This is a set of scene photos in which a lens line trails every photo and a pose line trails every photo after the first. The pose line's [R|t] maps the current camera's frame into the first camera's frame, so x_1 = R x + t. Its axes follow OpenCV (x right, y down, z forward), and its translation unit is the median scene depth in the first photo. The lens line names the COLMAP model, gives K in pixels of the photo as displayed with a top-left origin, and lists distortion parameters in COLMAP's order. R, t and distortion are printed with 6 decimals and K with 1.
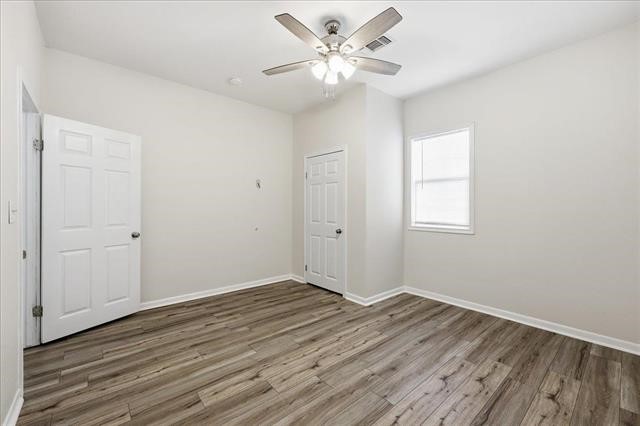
lens RADIAL K [[262.3, 0, 314.9], [0, 262.3, 209.2], [0, 0, 1]] dist [0.005940, -0.001099]
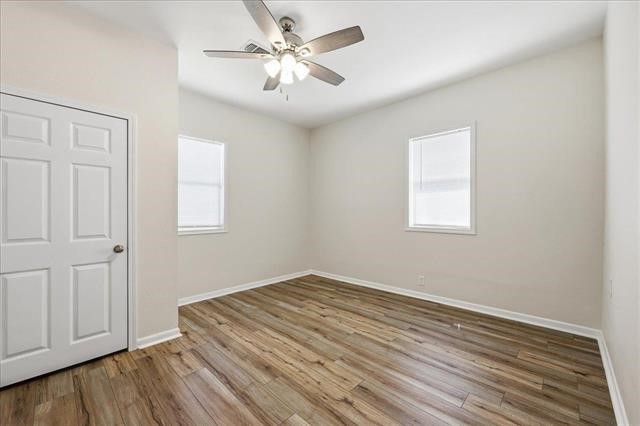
lens RADIAL K [[262.3, 0, 316.1], [0, 262.3, 212.5], [0, 0, 1]] dist [0.005940, -0.001099]
pose [[-0.091975, -0.006088, 0.995743, -0.787183], [0.007742, 0.999947, 0.006829, -0.001846], [-0.995731, 0.008337, -0.091923, 0.848095]]
